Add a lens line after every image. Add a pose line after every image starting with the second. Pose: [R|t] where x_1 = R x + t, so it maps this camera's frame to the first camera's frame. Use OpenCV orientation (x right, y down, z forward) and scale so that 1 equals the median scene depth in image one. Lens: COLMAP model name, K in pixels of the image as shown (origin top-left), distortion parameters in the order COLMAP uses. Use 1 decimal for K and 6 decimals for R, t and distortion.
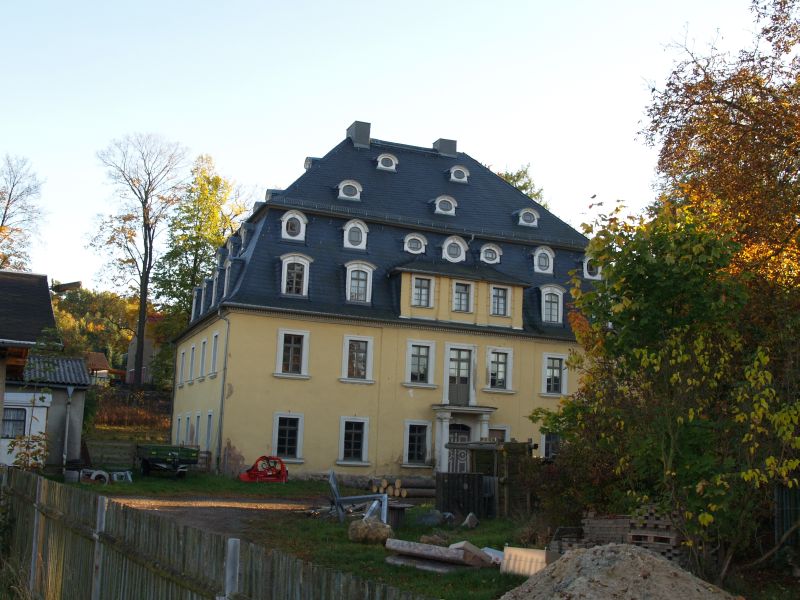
lens RADIAL K [[962.6, 0, 398.9], [0, 962.6, 302.3], [0, 0, 1]] dist [0.005691, 0.000000]
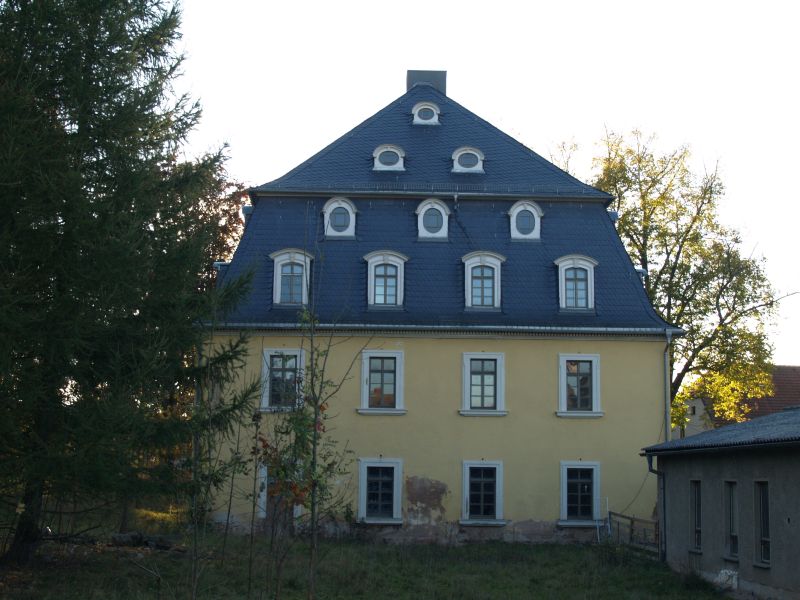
lens RADIAL K [[1217.7, 0, 405.3], [0, 1217.7, 333.7], [0, 0, 1]] dist [0.122312, 0.000000]
pose [[0.942432, -0.081744, -0.324253, 0.236261], [0.083877, 0.996448, -0.007416, 0.024866], [0.323708, -0.020209, 0.945941, 0.091387]]
